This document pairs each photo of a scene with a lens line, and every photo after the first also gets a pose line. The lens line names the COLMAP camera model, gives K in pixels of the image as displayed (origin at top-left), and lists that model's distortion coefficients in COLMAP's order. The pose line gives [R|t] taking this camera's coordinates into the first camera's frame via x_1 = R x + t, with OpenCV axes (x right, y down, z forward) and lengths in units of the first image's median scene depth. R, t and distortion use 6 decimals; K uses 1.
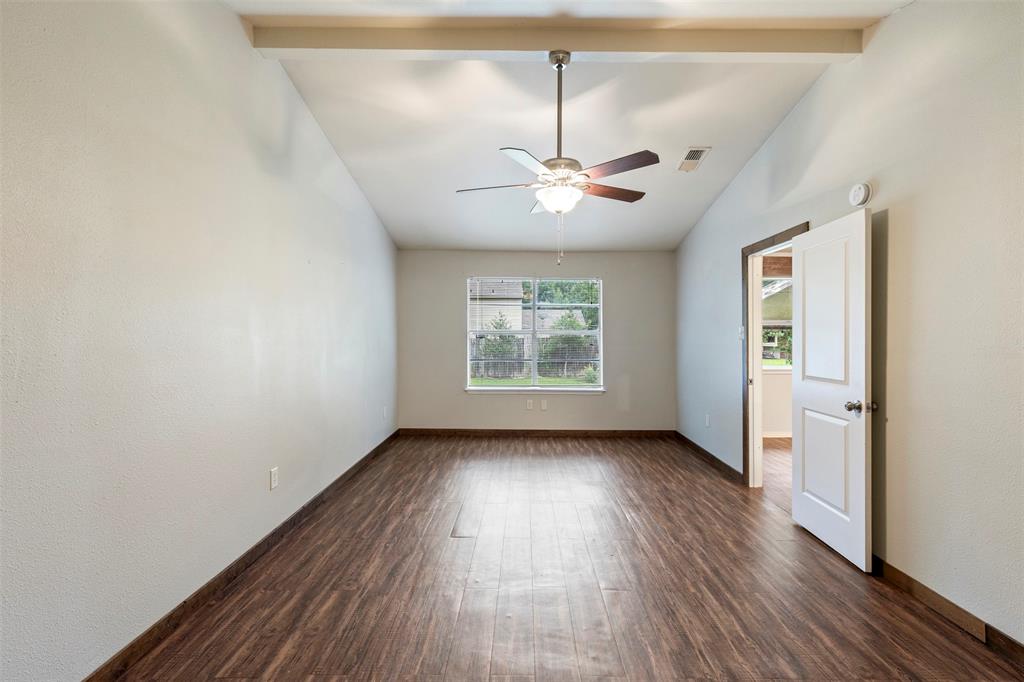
lens RADIAL K [[462.5, 0, 518.3], [0, 462.5, 340.3], [0, 0, 1]] dist [0.002289, 0.000298]
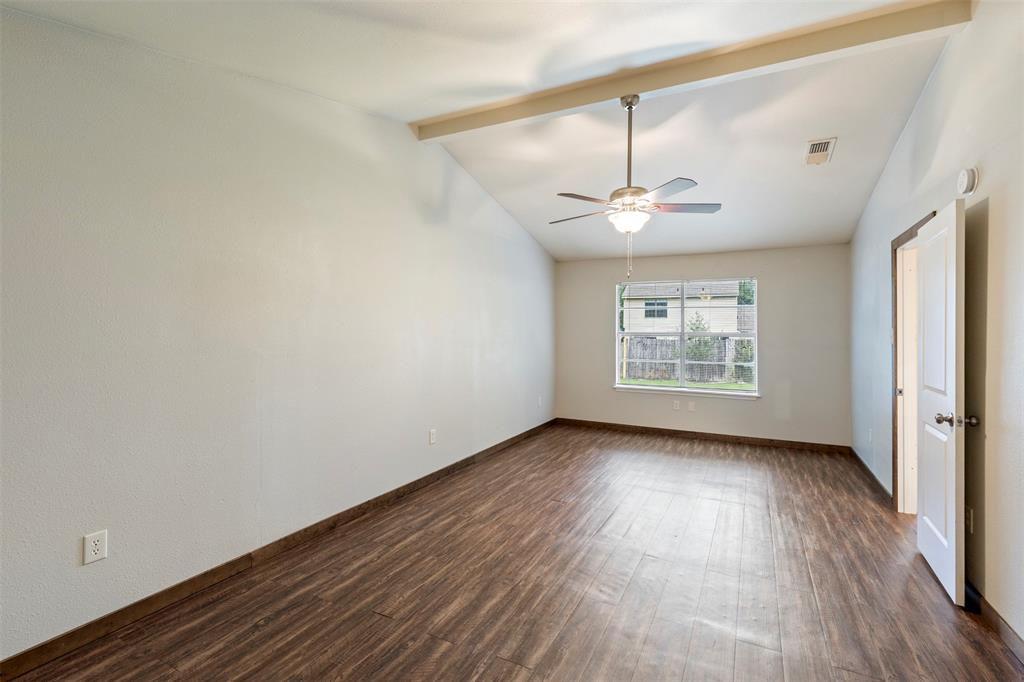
lens RADIAL K [[462.5, 0, 510.1], [0, 462.5, 340.2], [0, 0, 1]] dist [0.002289, 0.000298]
pose [[0.892652, 0.010047, -0.450635, 0.304736], [-0.011049, 0.999939, 0.000405, -0.001583], [0.450612, 0.004617, 0.892708, -0.154327]]
